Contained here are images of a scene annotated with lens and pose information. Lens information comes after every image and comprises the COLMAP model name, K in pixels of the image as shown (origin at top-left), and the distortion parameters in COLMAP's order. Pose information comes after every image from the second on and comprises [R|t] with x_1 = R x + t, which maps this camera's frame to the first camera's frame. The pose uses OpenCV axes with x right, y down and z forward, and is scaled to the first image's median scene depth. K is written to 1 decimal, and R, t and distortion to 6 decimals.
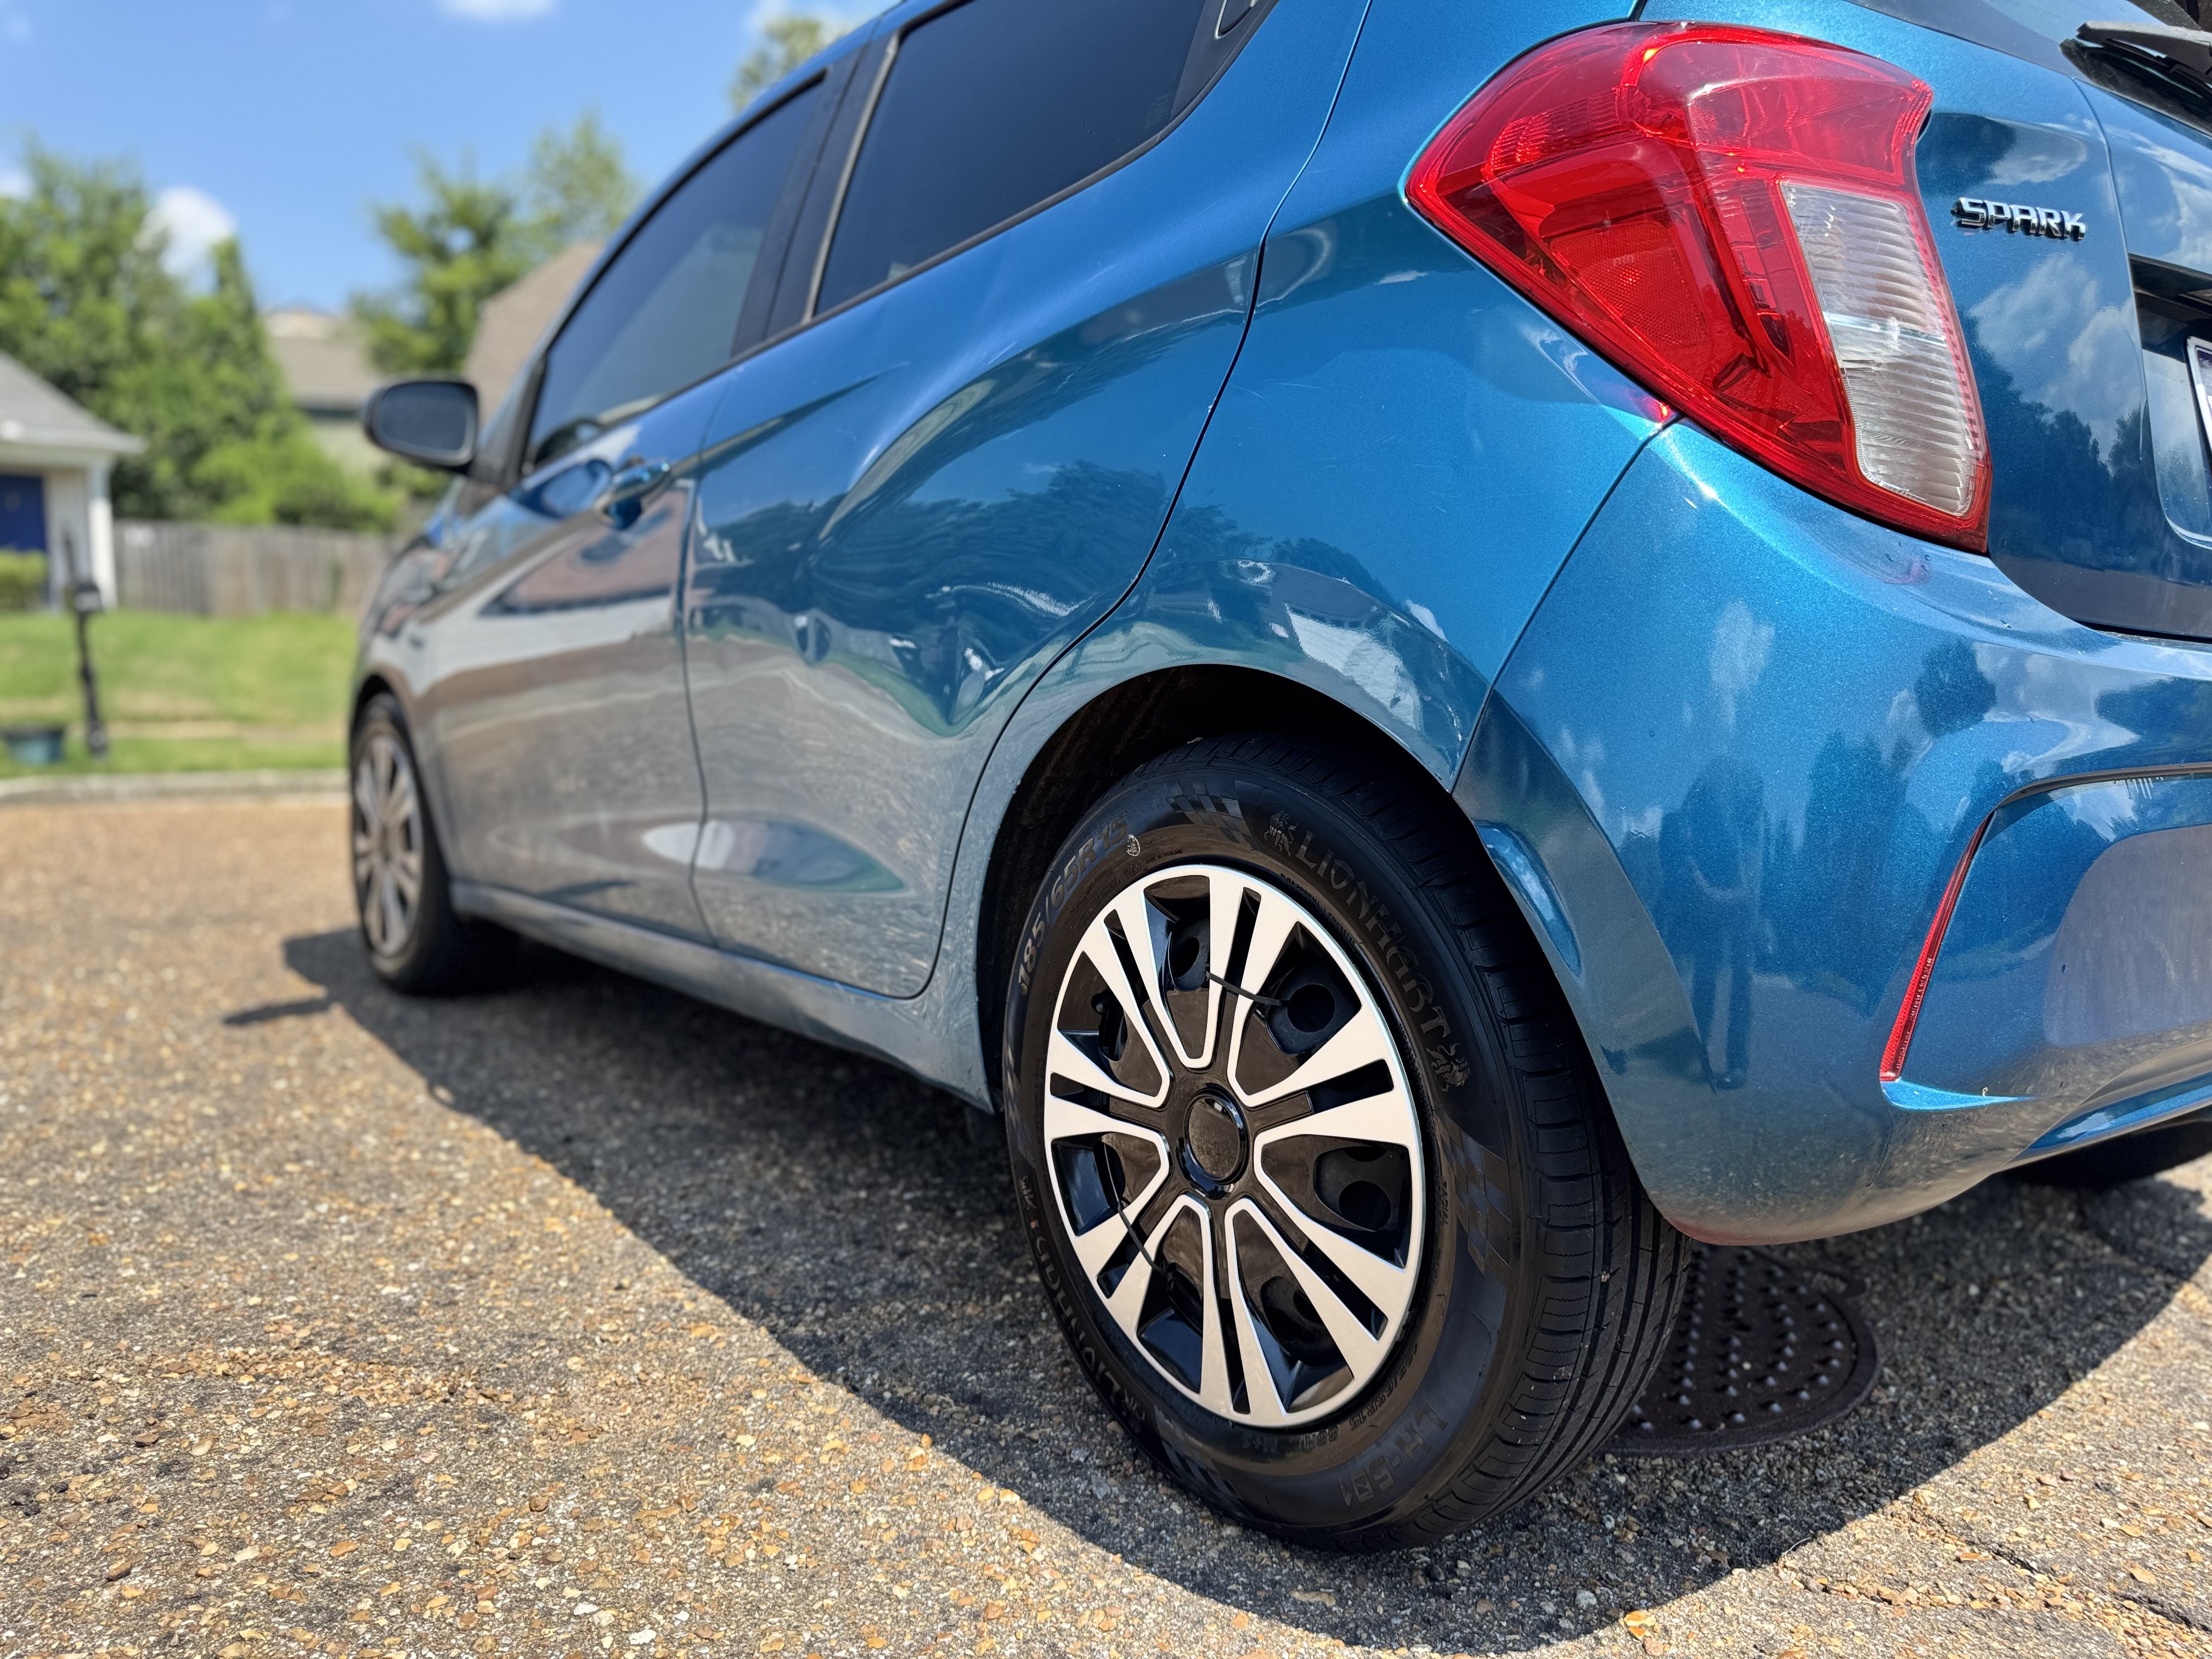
lens RADIAL K [[1583.2, 0, 1106.0], [0, 1583.2, 829.5], [0, 0, 1]] dist [0.001678, -0.001569]
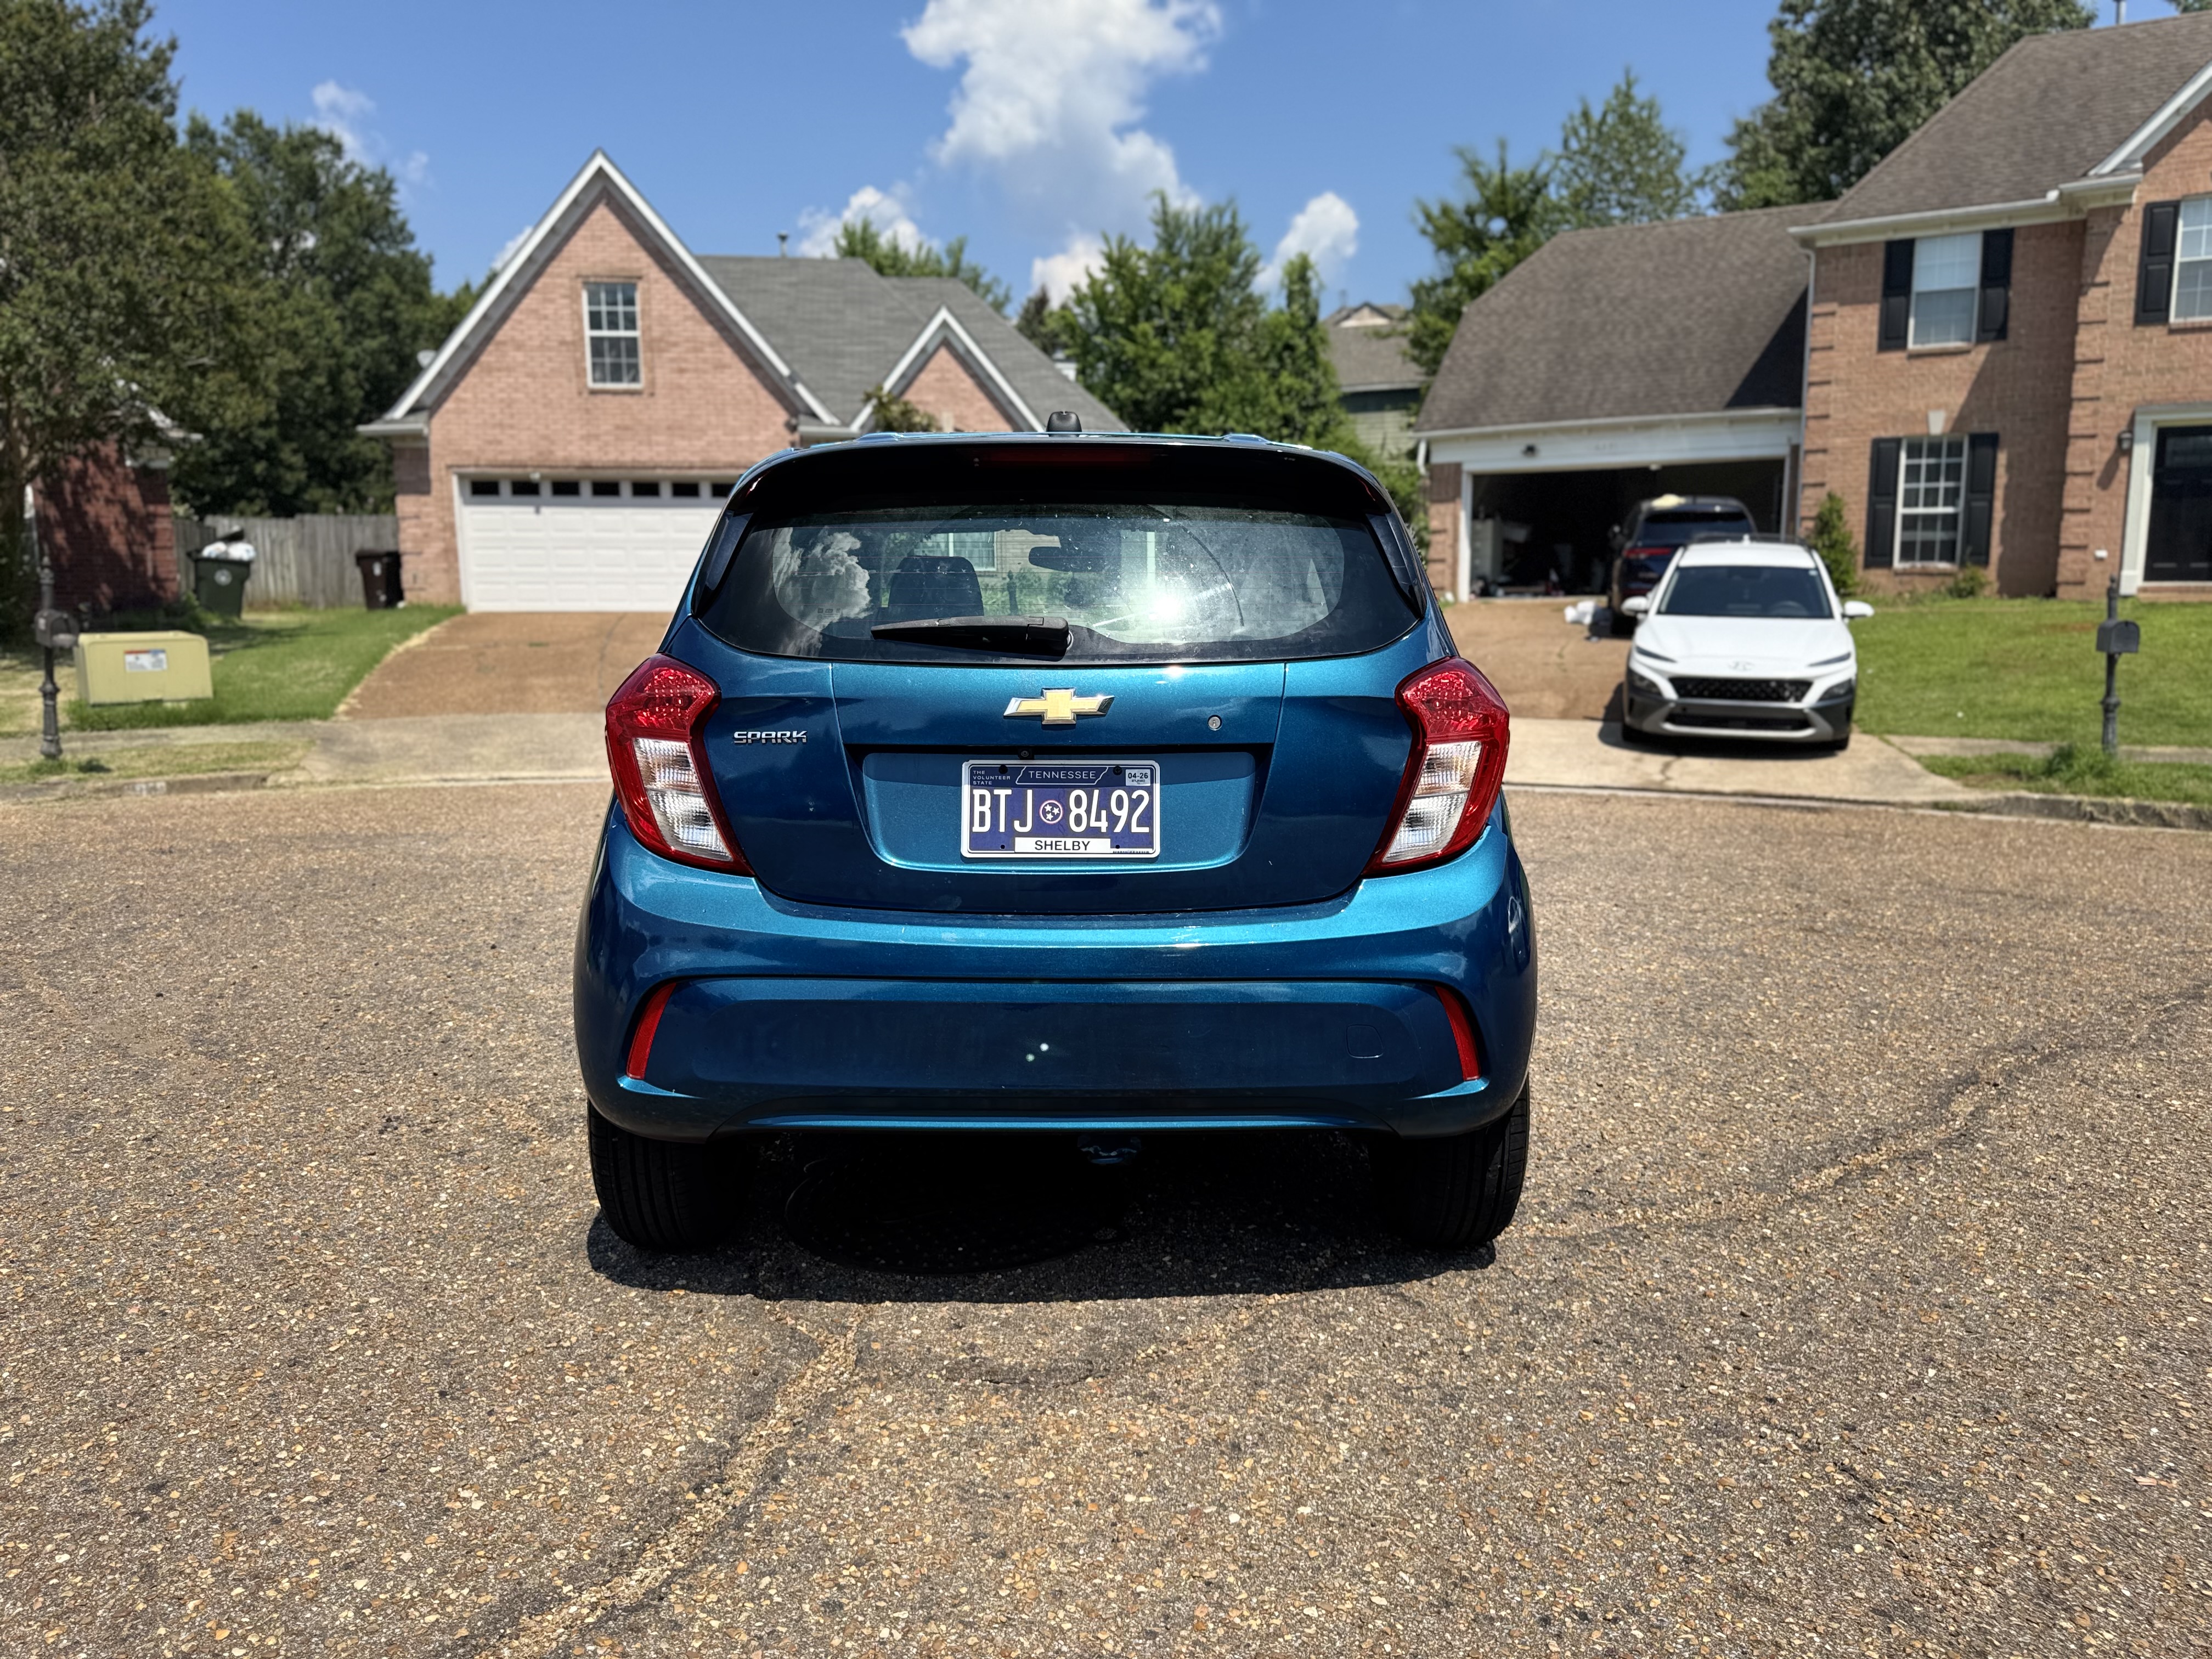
lens RADIAL K [[1568.4, 0, 1106.0], [0, 1568.4, 829.5], [0, 0, 1]] dist [0.040311, -0.067434]
pose [[0.800390, 0.075980, -0.594645, 1.692854], [-0.056939, 0.997086, 0.050762, -0.273941], [0.596769, -0.006771, 0.802385, -0.404240]]
